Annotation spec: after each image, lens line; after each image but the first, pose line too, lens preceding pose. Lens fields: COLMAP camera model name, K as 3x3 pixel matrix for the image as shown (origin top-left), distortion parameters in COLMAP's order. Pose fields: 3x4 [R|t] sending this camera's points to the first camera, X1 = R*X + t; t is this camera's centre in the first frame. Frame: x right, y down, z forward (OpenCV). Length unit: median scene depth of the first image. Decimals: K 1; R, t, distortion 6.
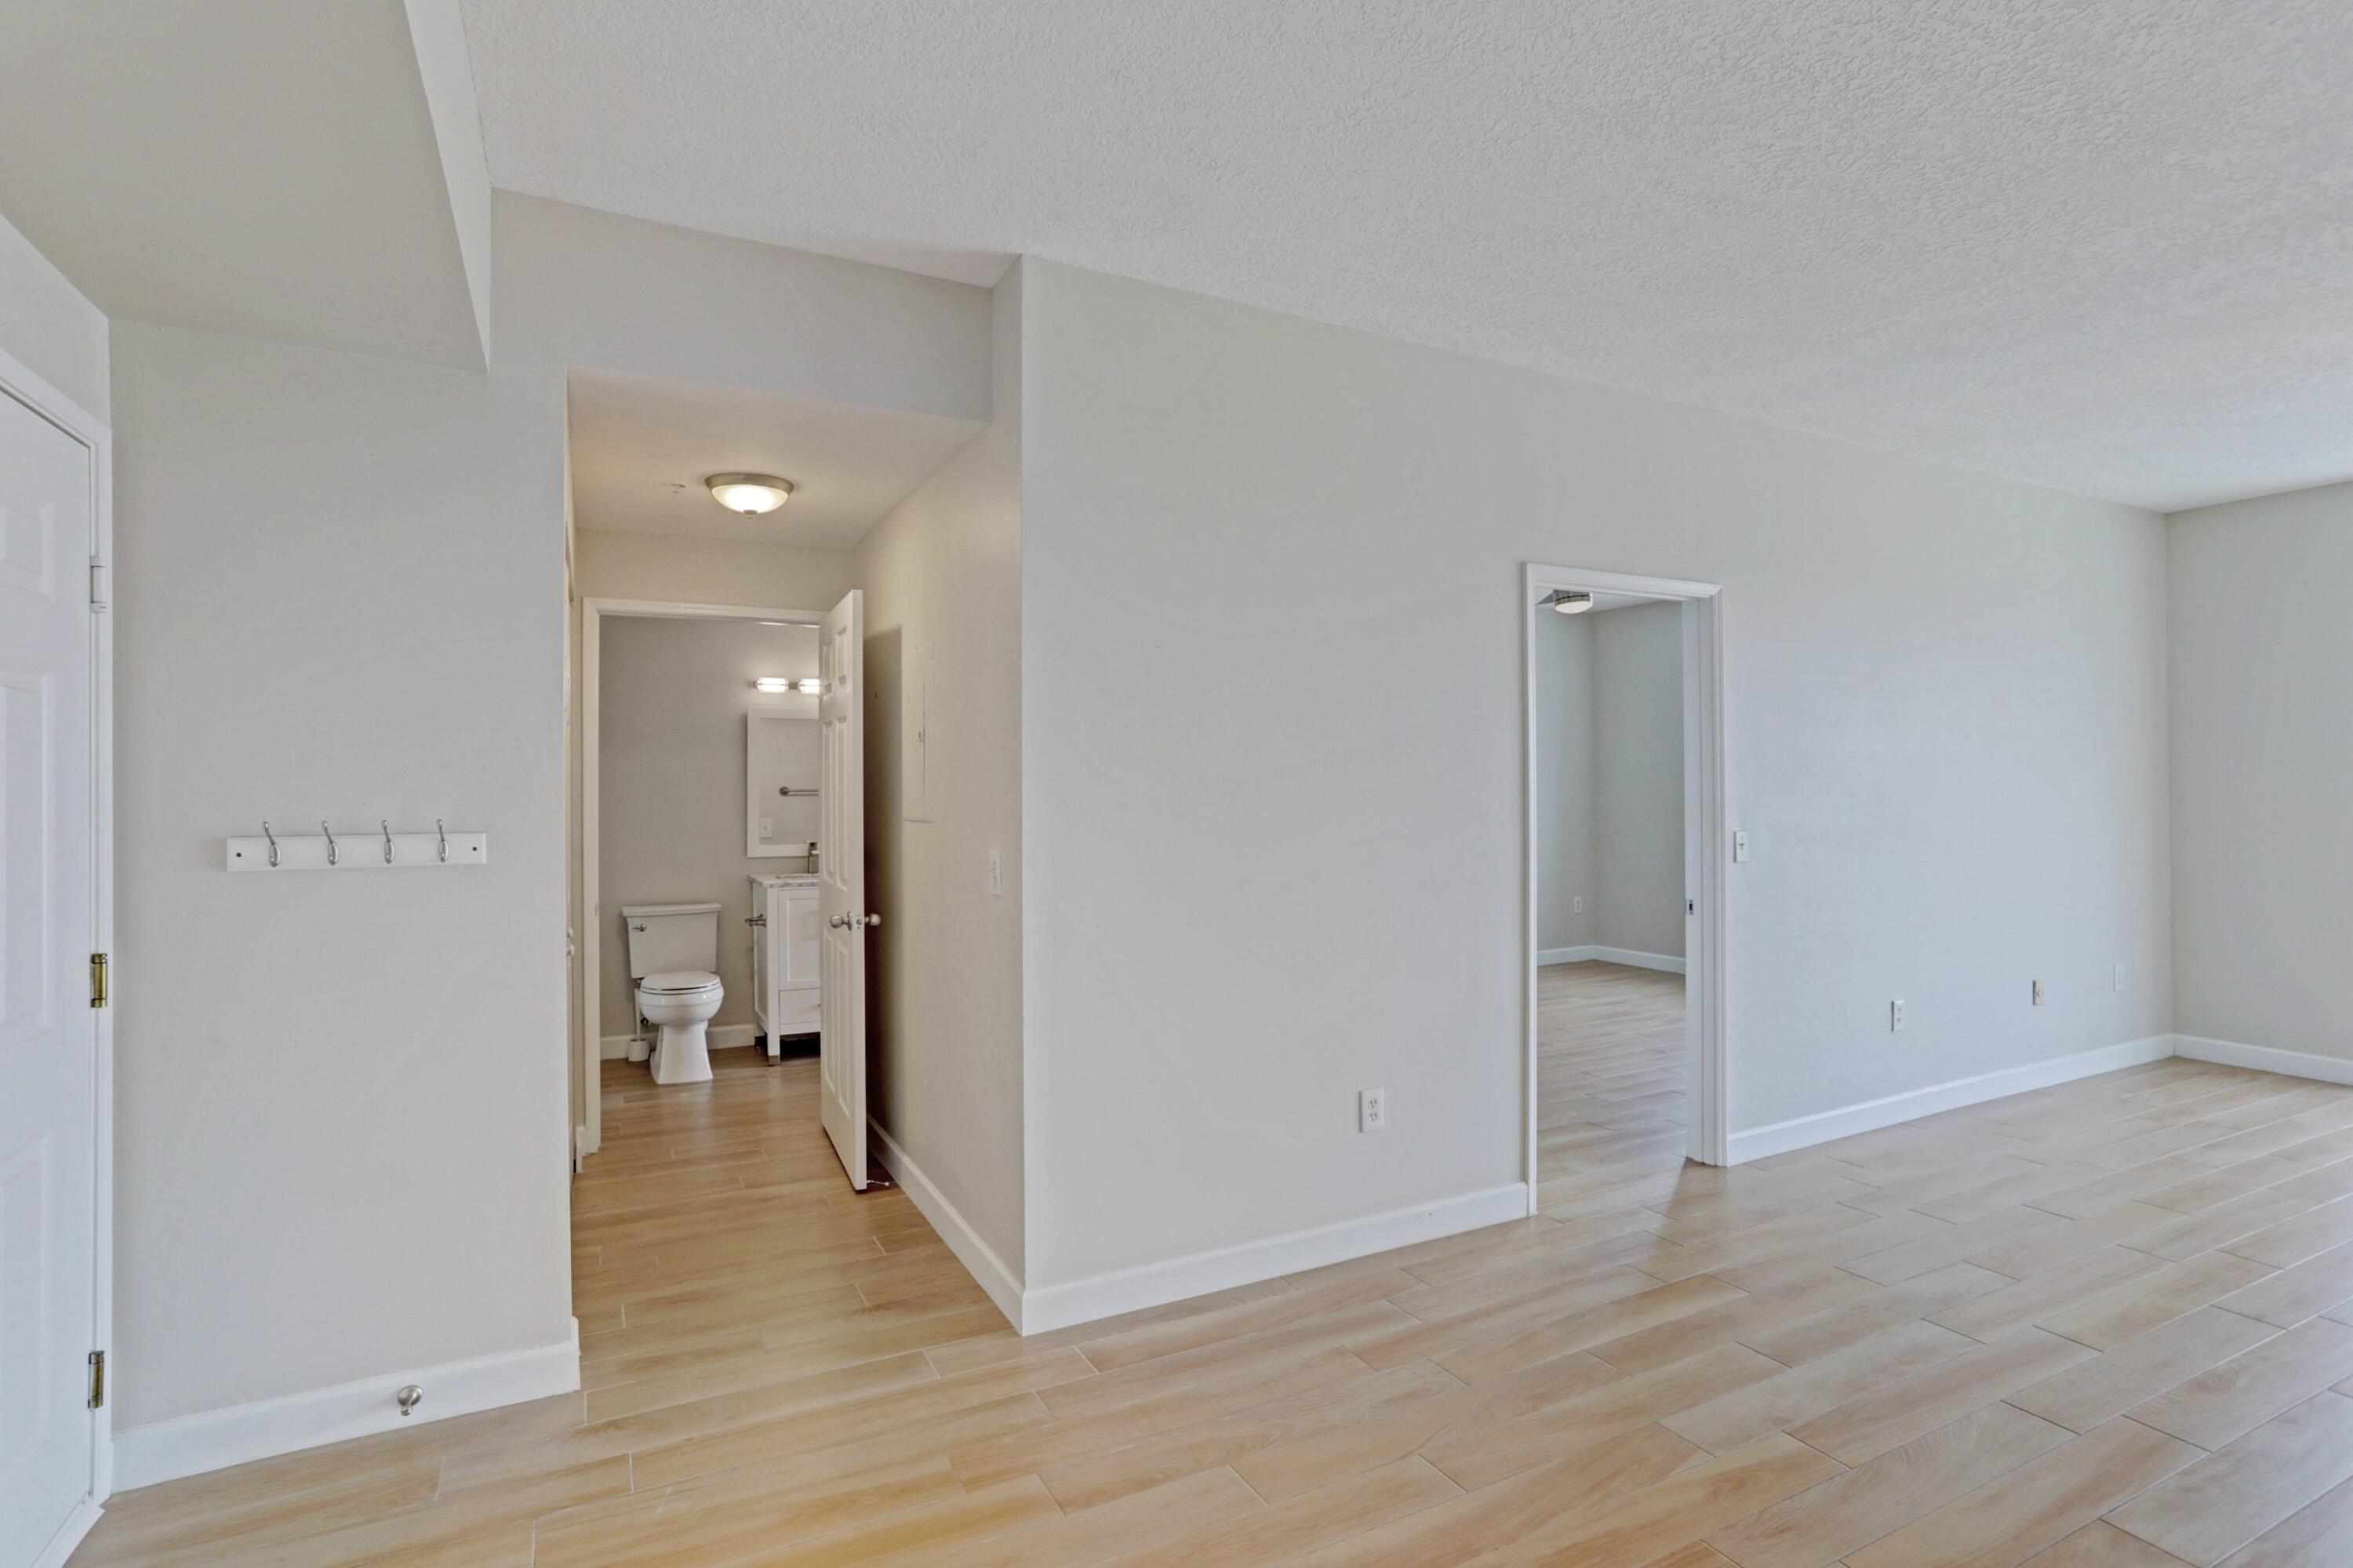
lens RADIAL K [[1154.1, 0, 1172.5], [0, 1154.1, 781.3], [0, 0, 1]] dist [-0.044093, 0.026863]
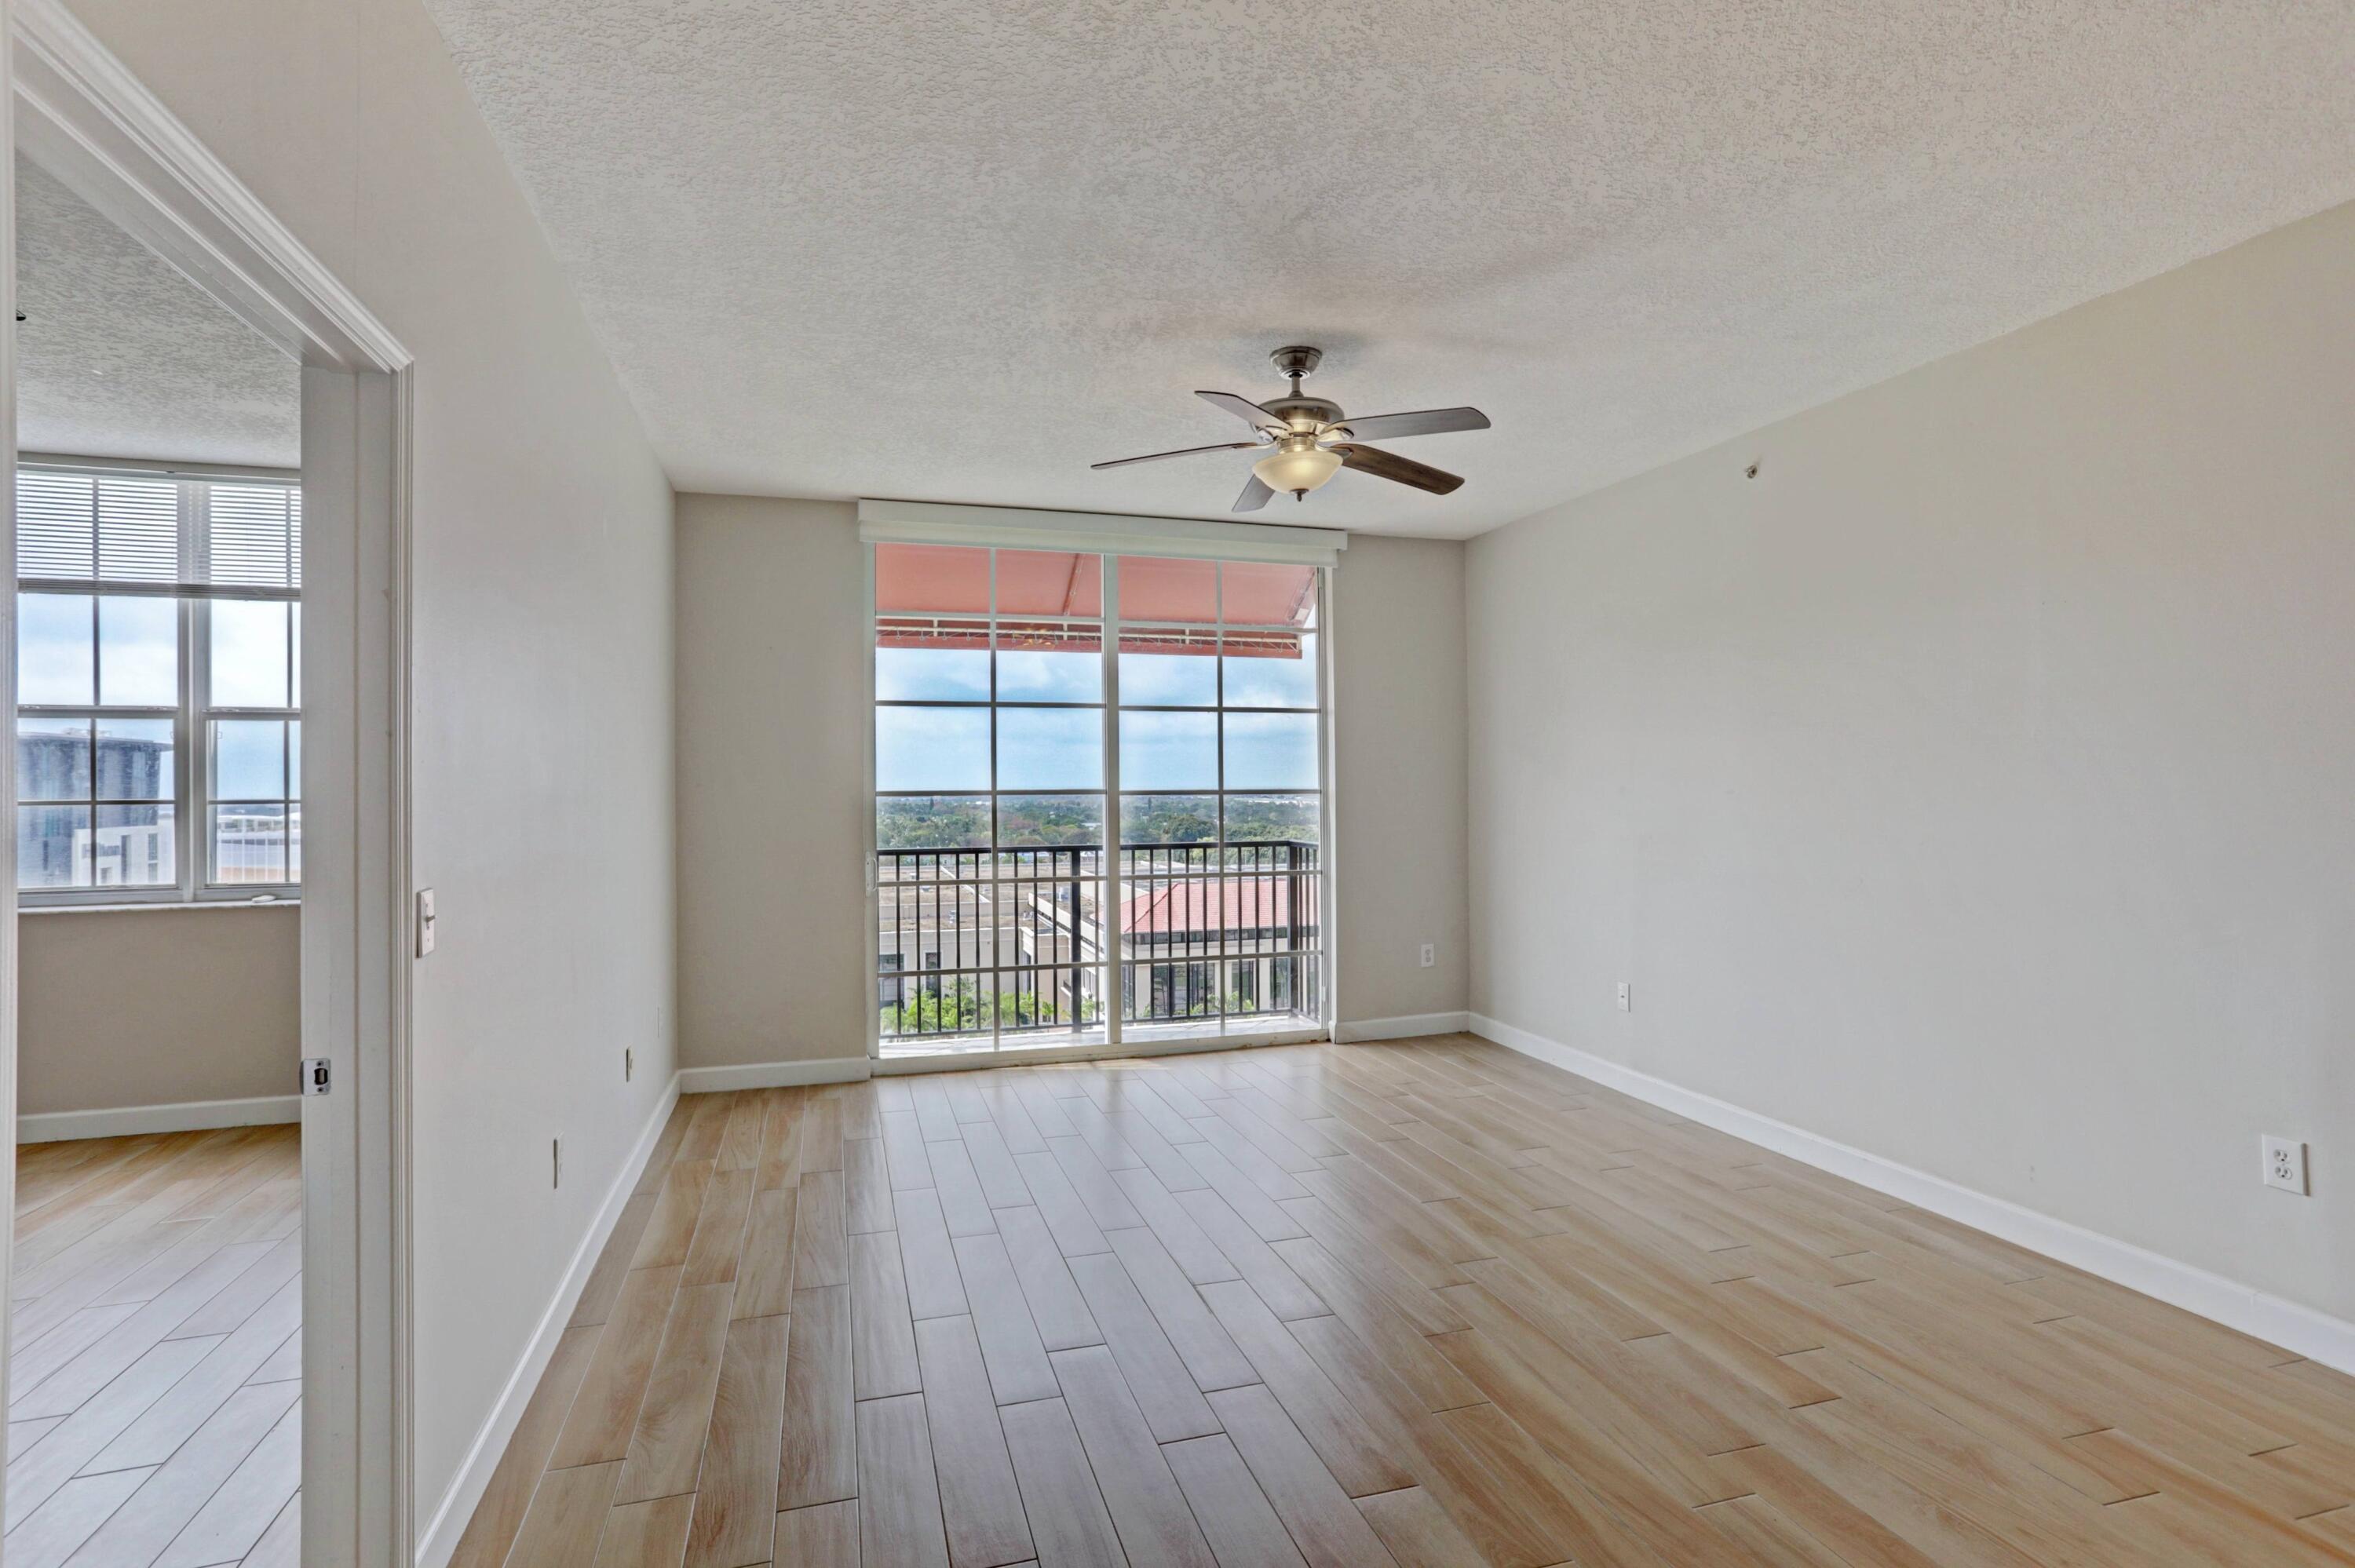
lens RADIAL K [[1154.9, 0, 1163.5], [0, 1154.9, 780.1], [0, 0, 1]] dist [-0.044093, 0.026863]
pose [[0.195290, 0.007333, 0.980718, 0.094383], [0.004407, 0.999955, -0.008355, 0.003016], [-0.980736, 0.005953, 0.195249, 0.613006]]
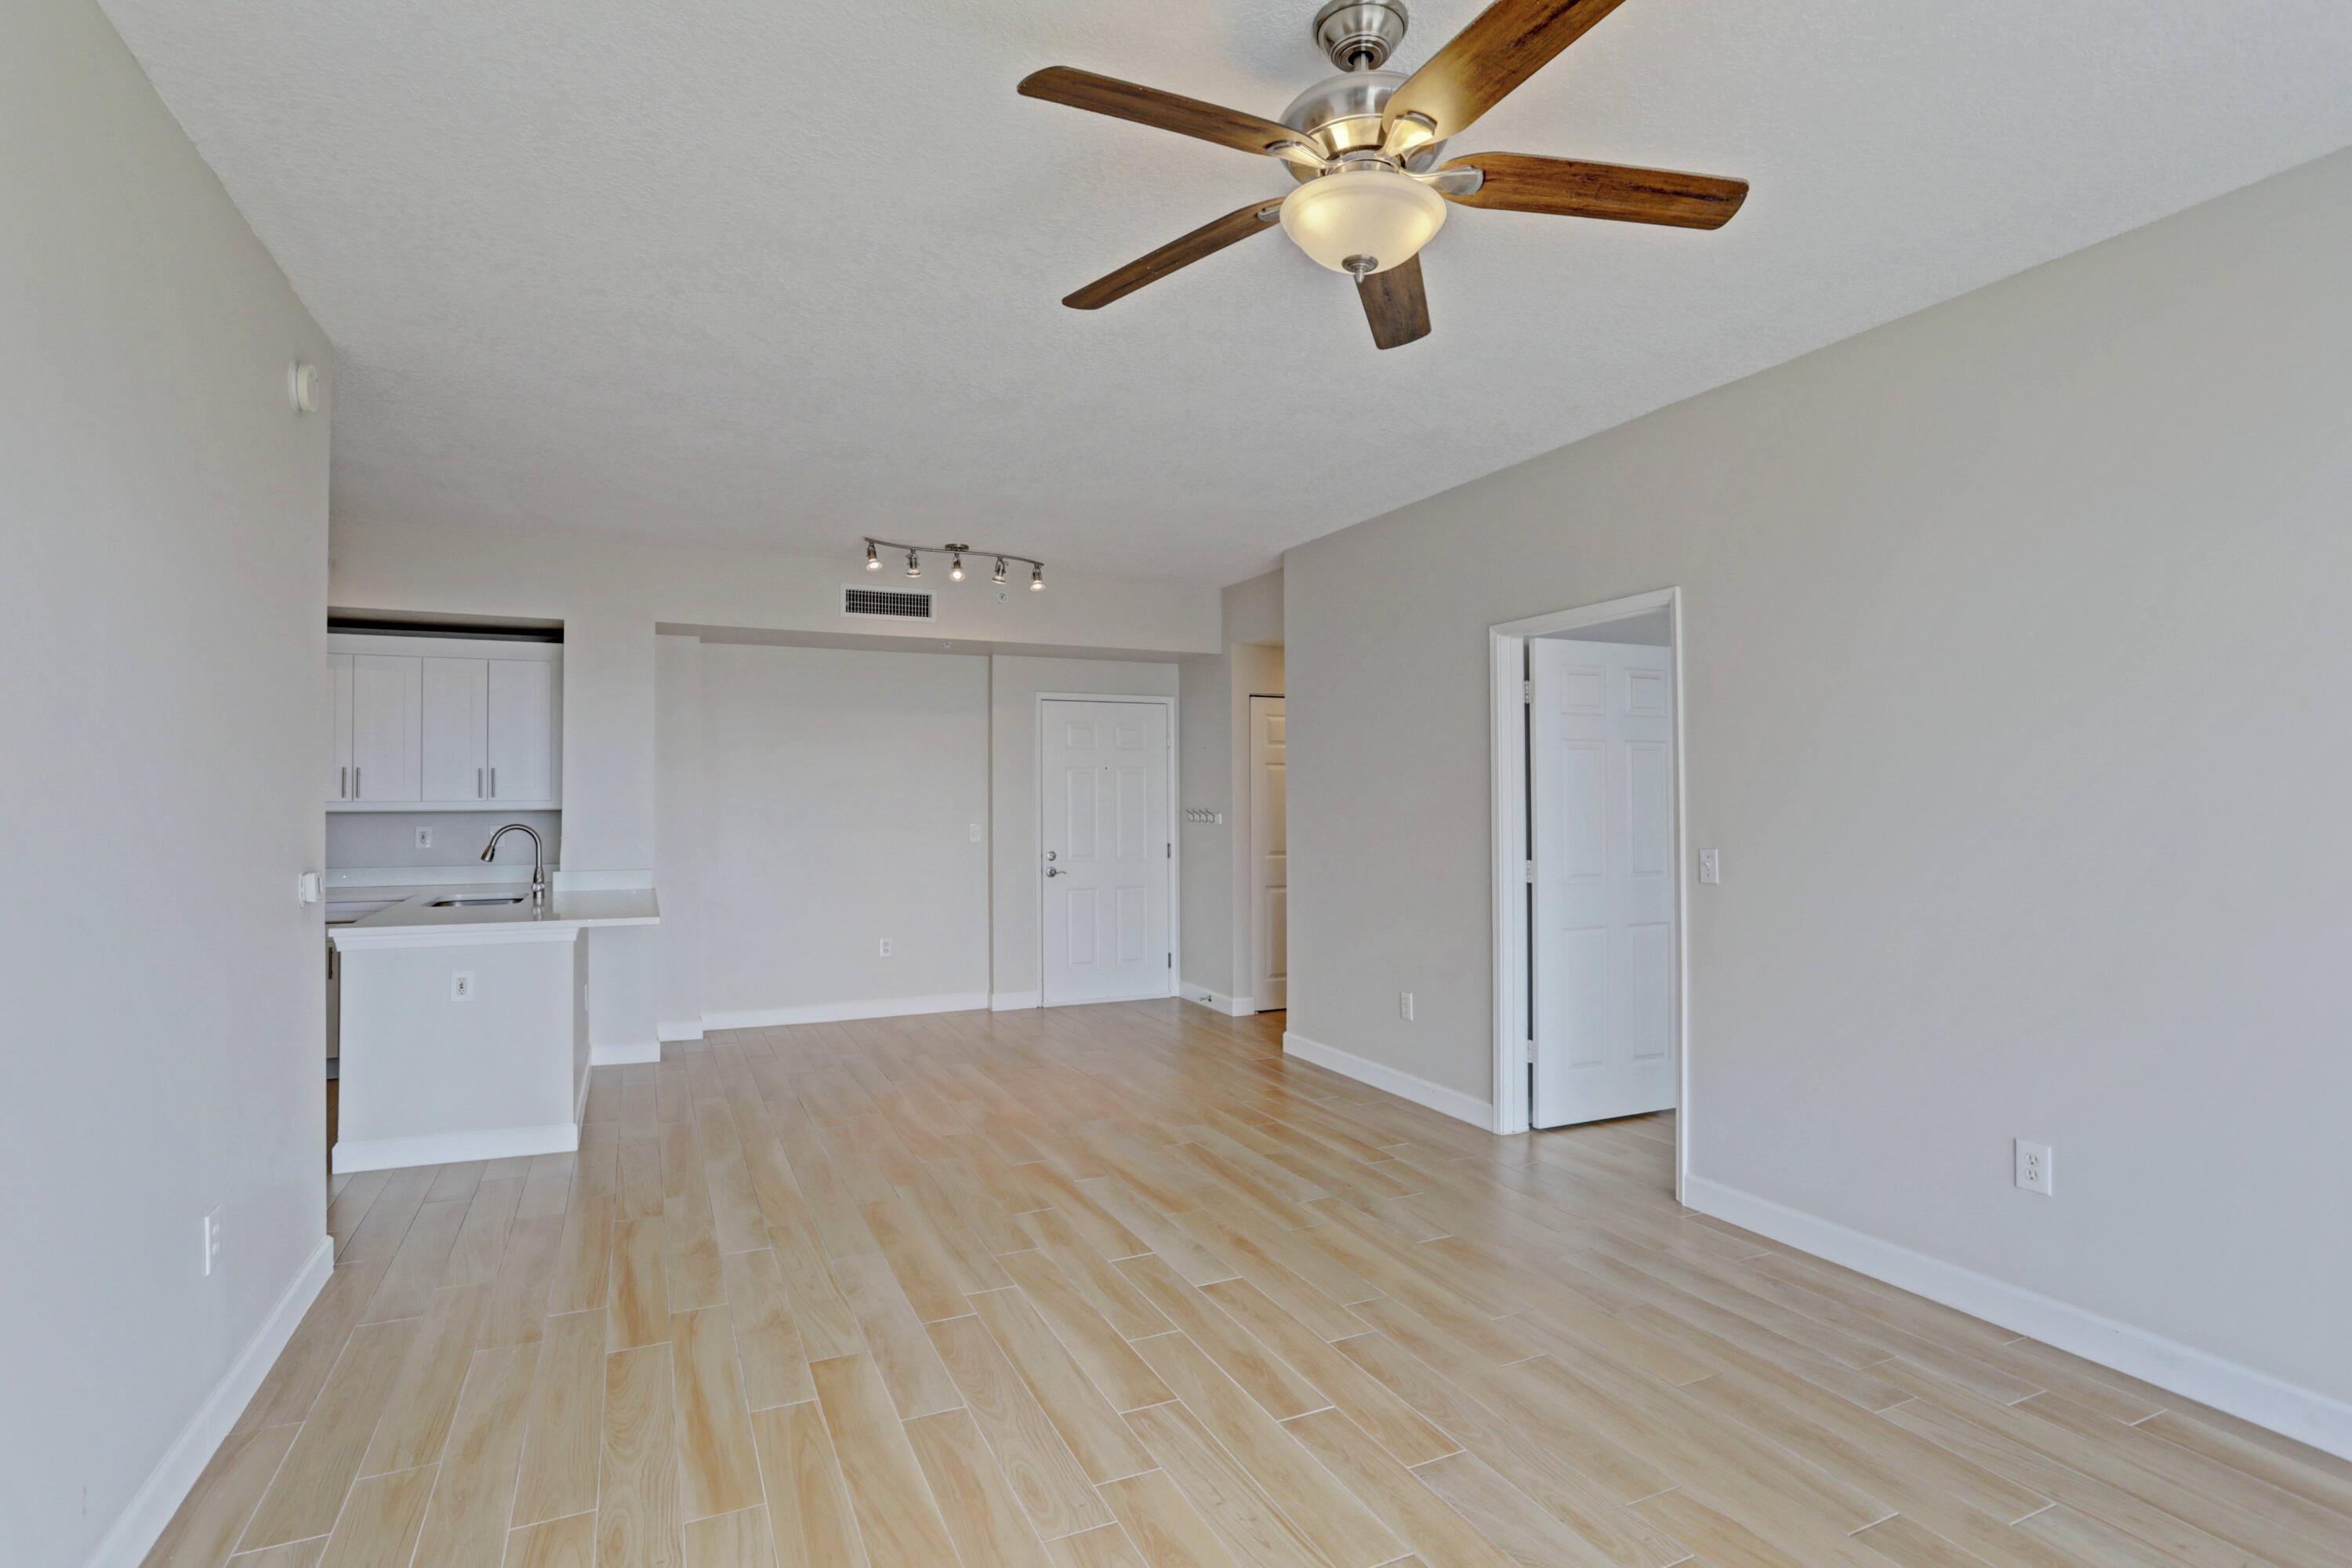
lens RADIAL K [[1149.8, 0, 1169.1], [0, 1149.8, 778.2], [0, 0, 1]] dist [-0.044634, 0.016471]
pose [[-0.051005, -0.014338, -0.998595, 1.440264], [0.006491, 0.999871, -0.014688, -0.001800], [0.998677, -0.007231, -0.050905, 0.625411]]
